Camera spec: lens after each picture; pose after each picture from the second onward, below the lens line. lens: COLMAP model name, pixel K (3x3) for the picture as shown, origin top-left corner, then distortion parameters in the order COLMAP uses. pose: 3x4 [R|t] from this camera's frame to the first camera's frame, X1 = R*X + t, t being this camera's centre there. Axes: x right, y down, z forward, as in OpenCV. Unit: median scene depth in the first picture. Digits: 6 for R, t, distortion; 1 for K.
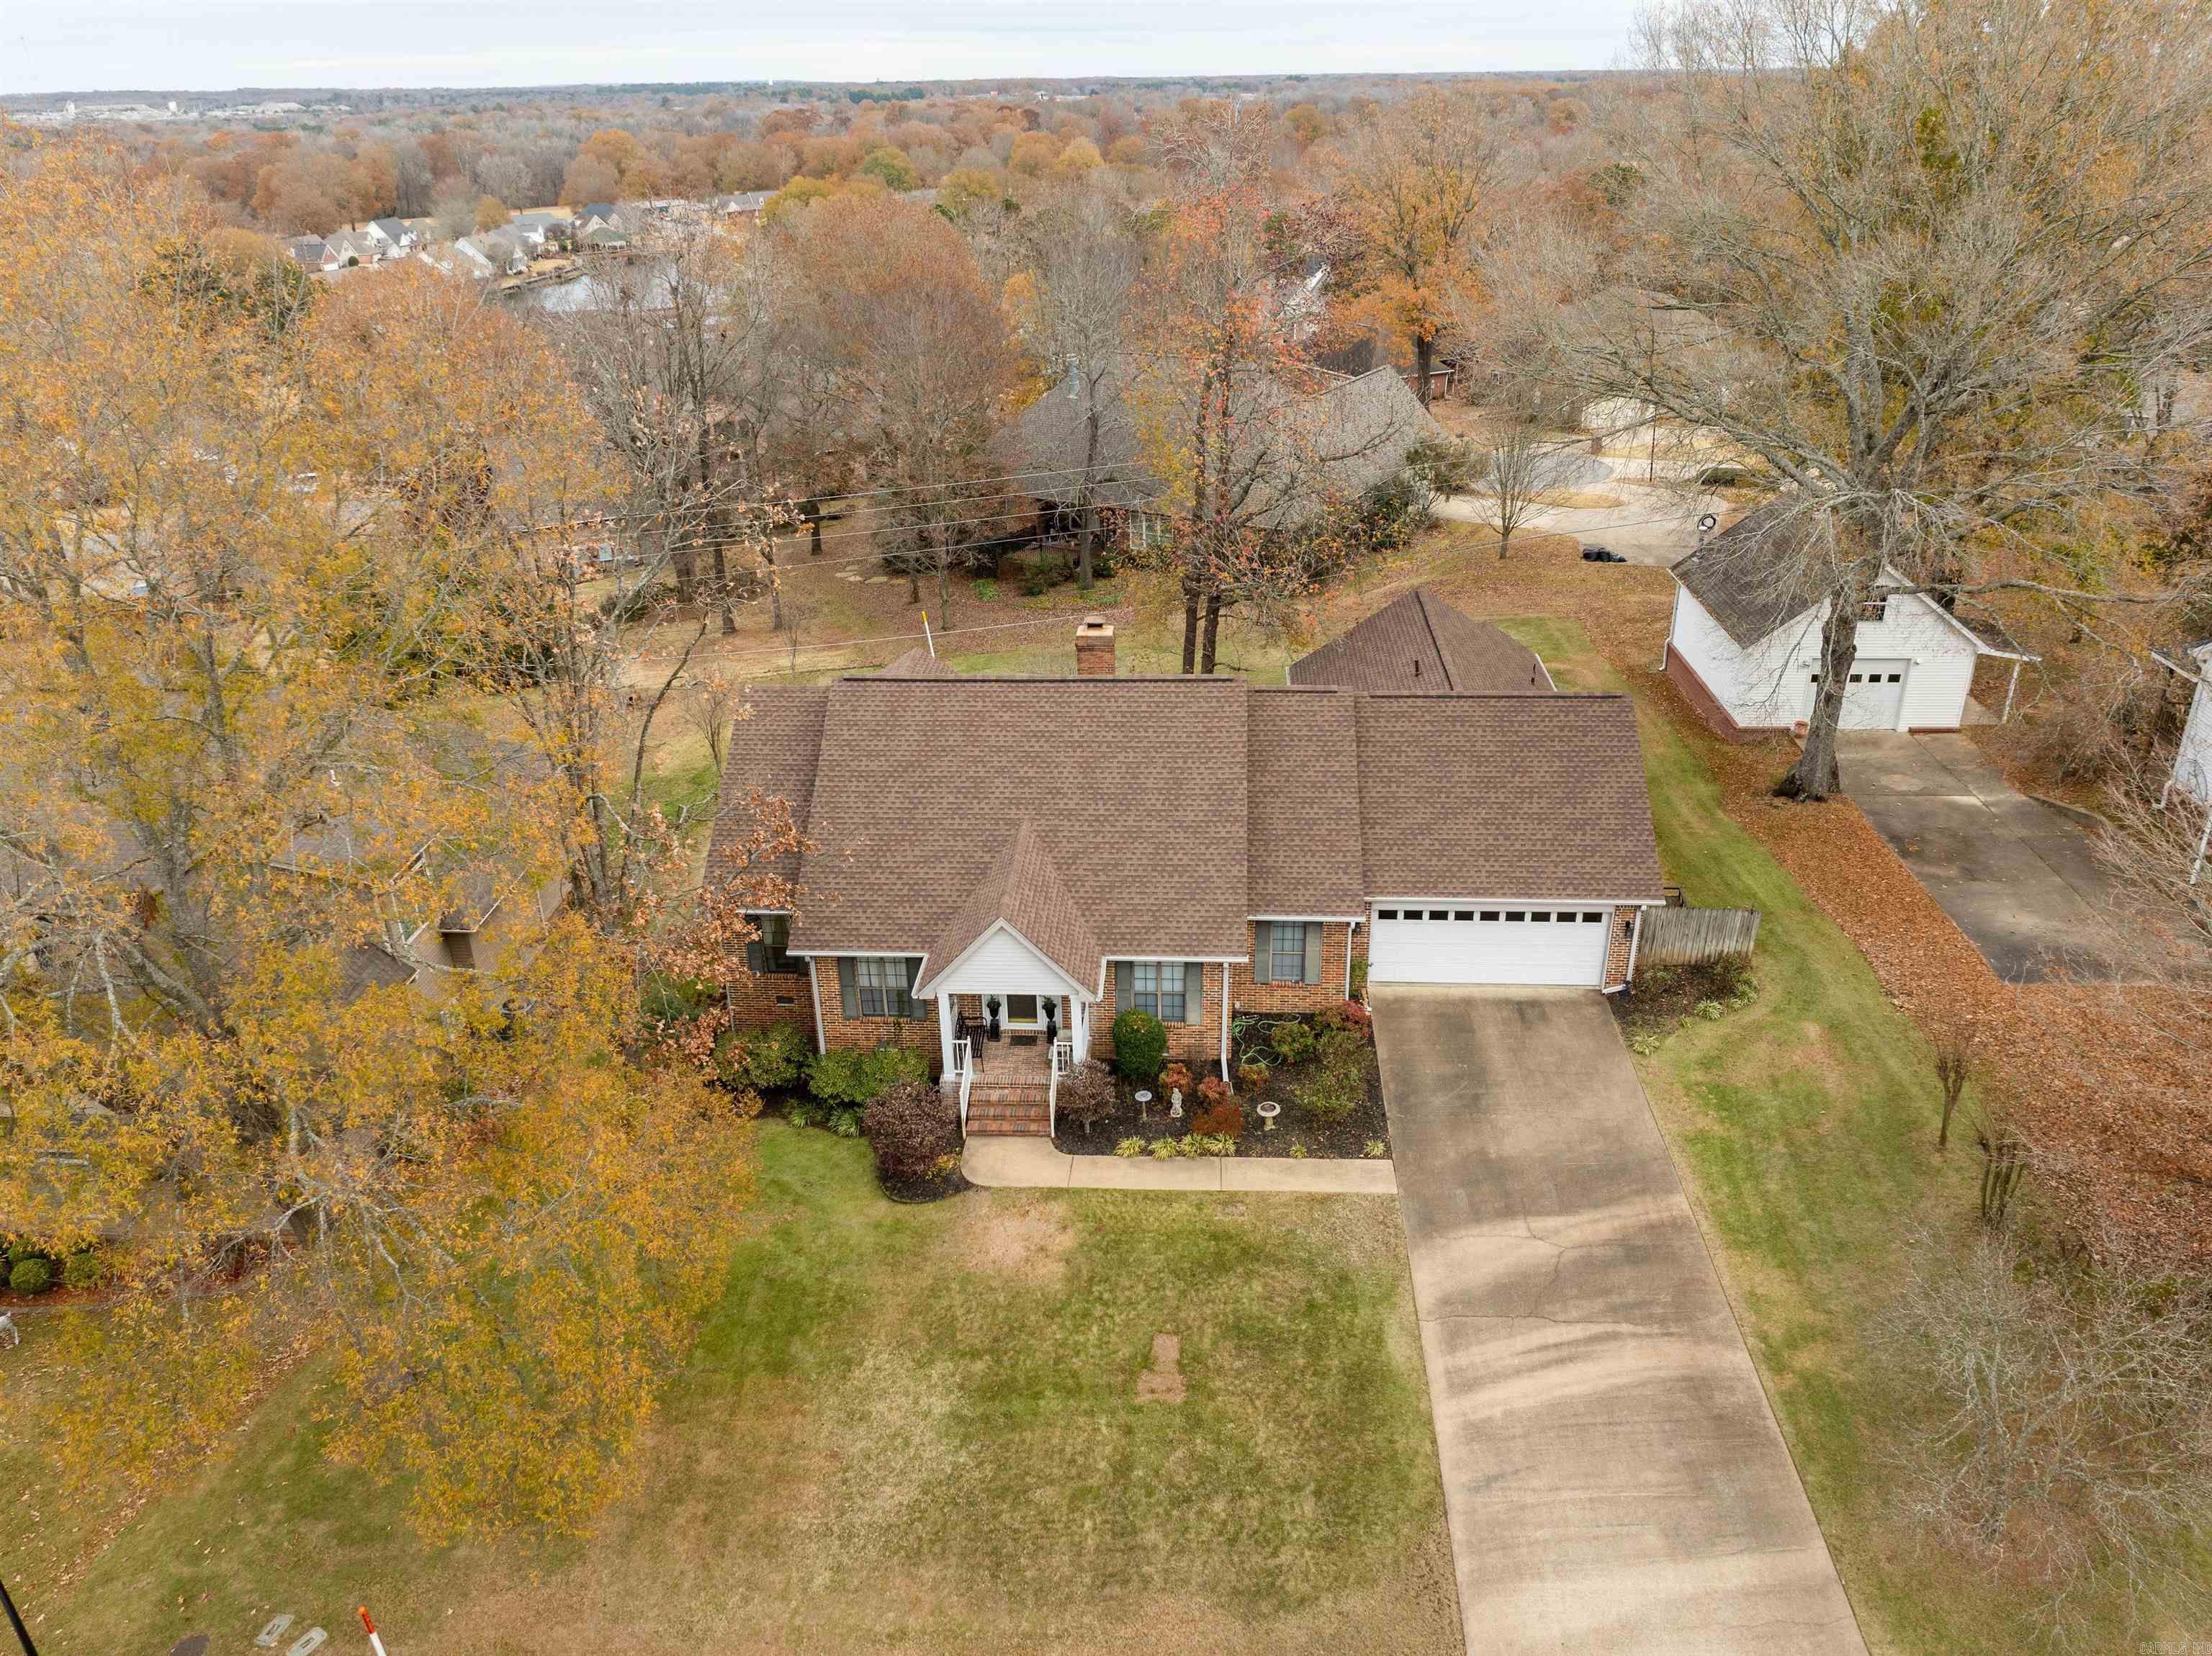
lens RADIAL K [[1561.7, 0, 1100.6], [0, 1561.7, 816.4], [0, 0, 1]] dist [-0.038125, 0.008112]
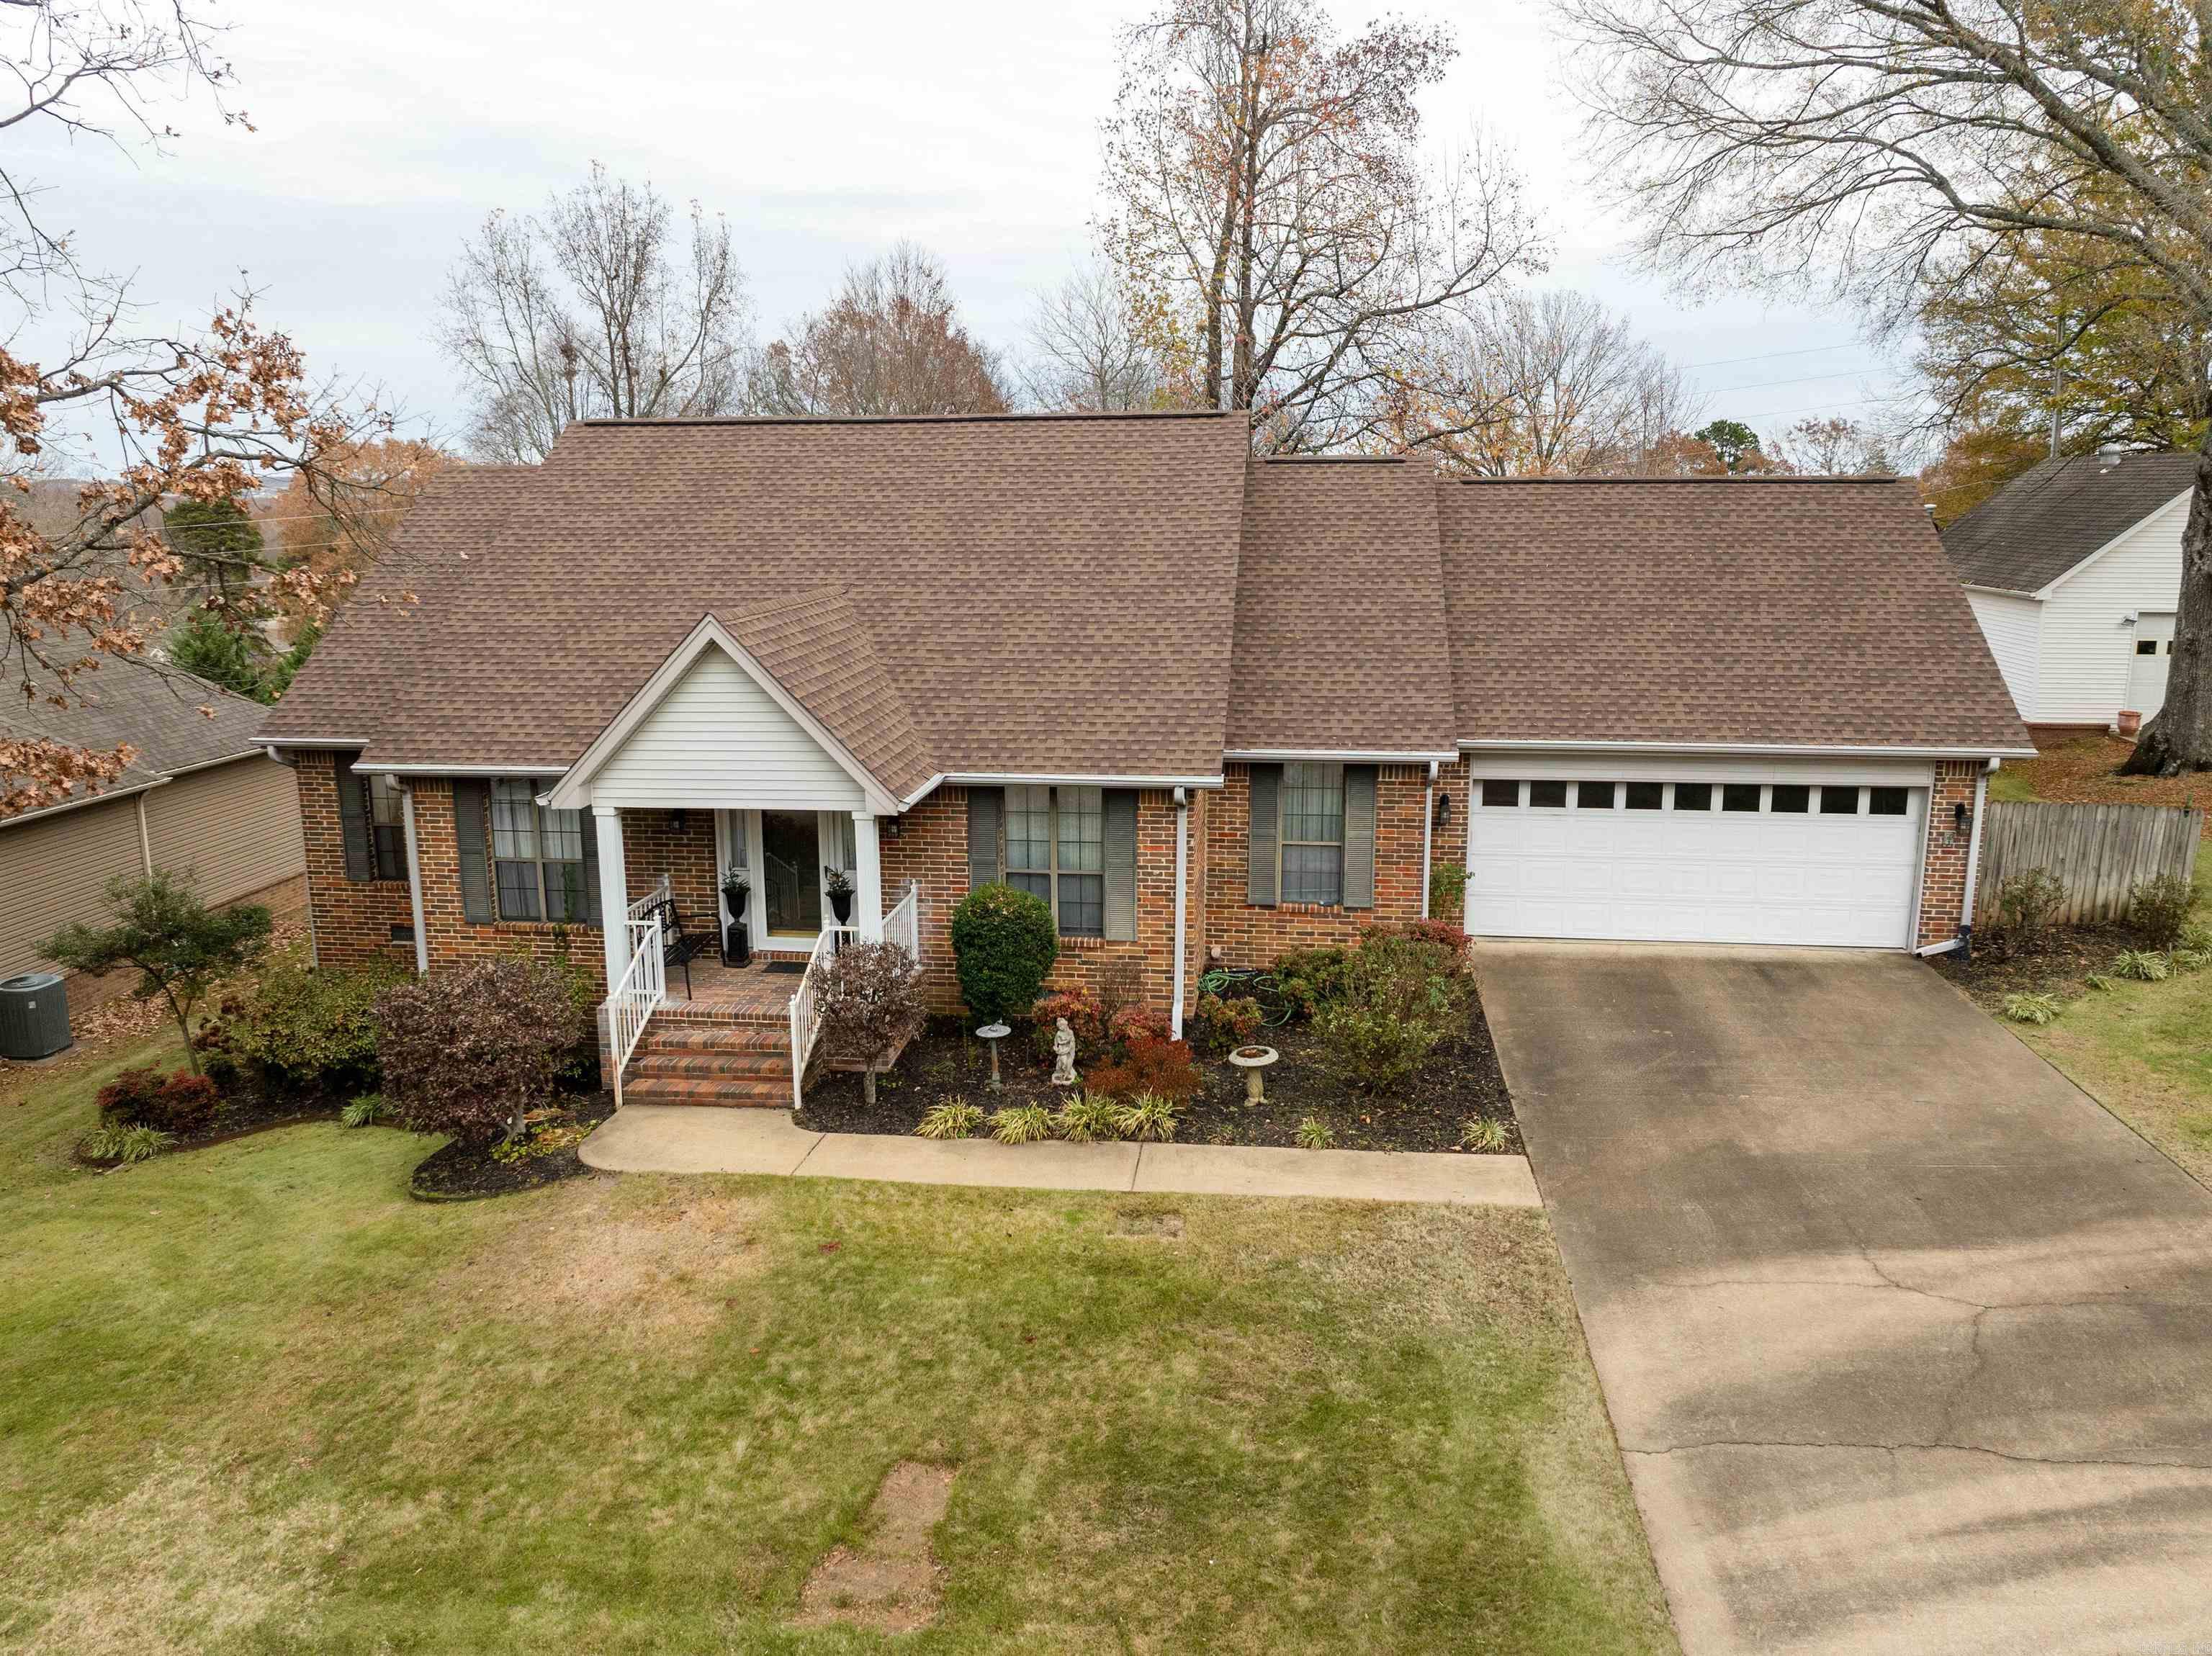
lens RADIAL K [[1608.4, 0, 1103.7], [0, 1608.4, 820.8], [0, 0, 1]] dist [-0.045116, 0.010521]
pose [[0.998241, 0.030201, -0.051023, 0.085537], [-0.041605, 0.969911, -0.239880, 0.236581], [0.042243, 0.241581, 0.969461, 0.517099]]
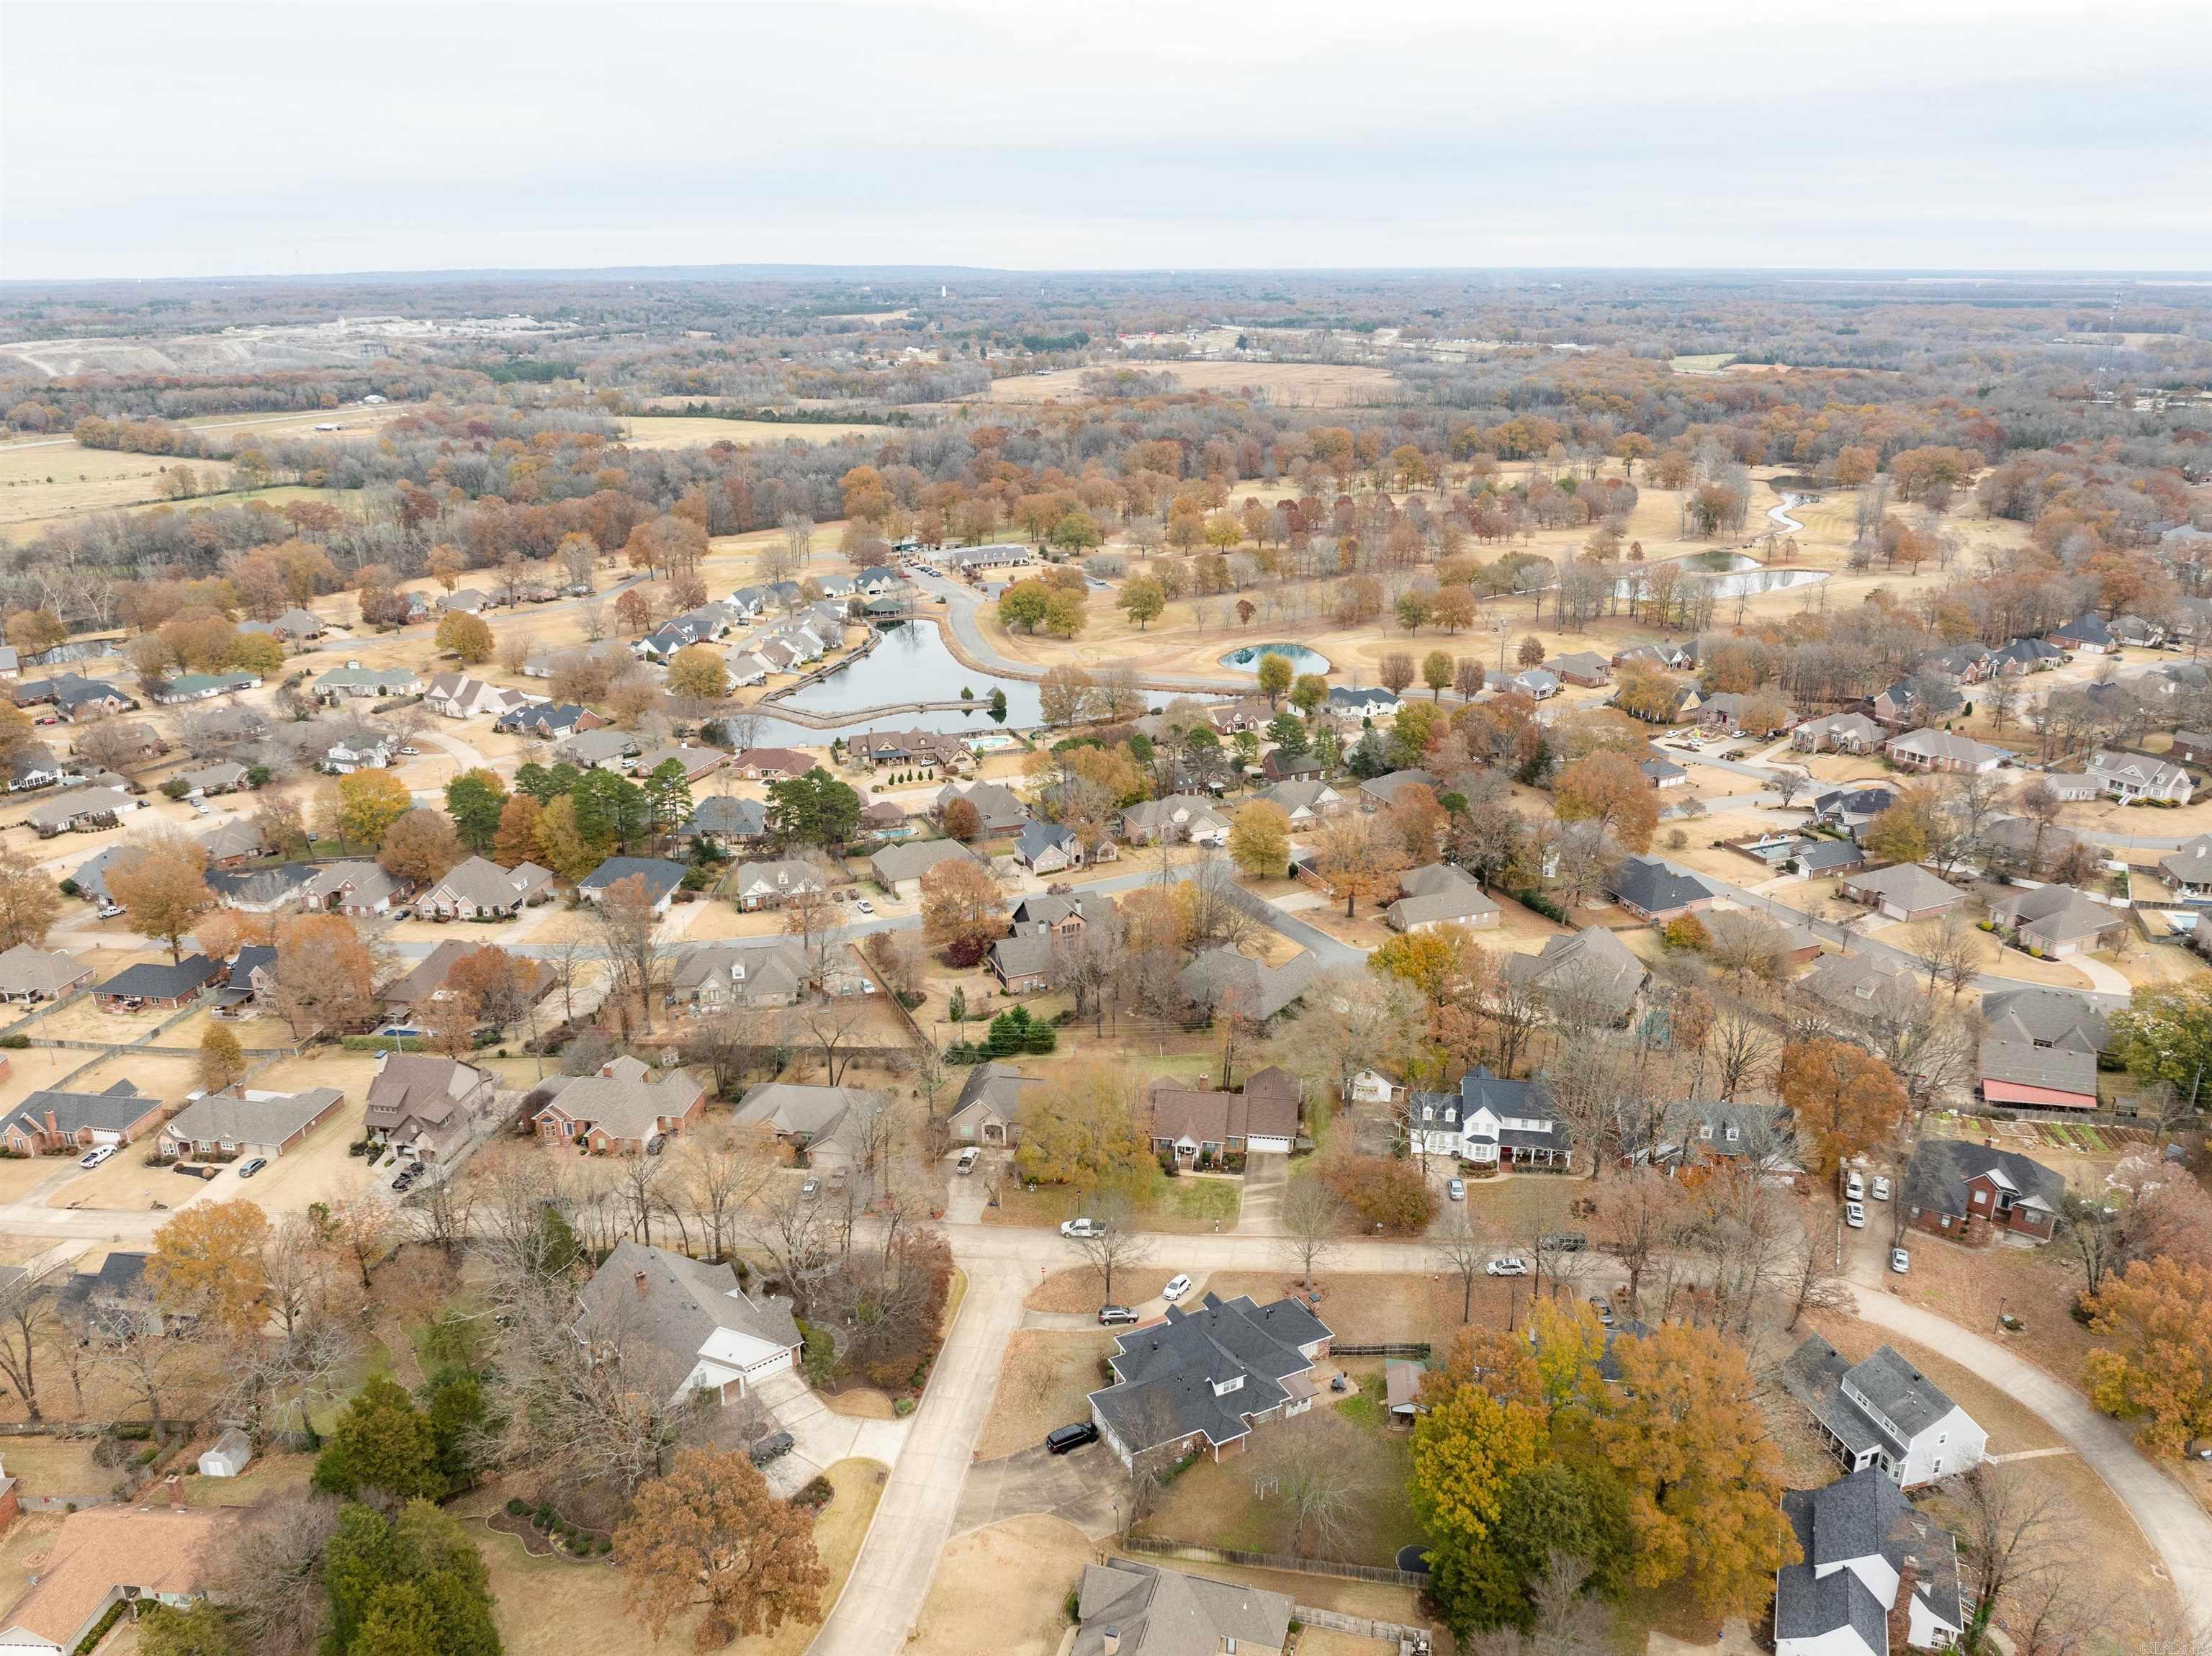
lens RADIAL K [[1561.7, 0, 1100.6], [0, 1561.7, 816.4], [0, 0, 1]] dist [-0.038125, 0.008112]
pose [[0.995649, 0.043692, -0.082304, 0.057058], [-0.052303, 0.993037, -0.105556, -0.546880], [0.077119, 0.109402, 0.991001, -5.612733]]
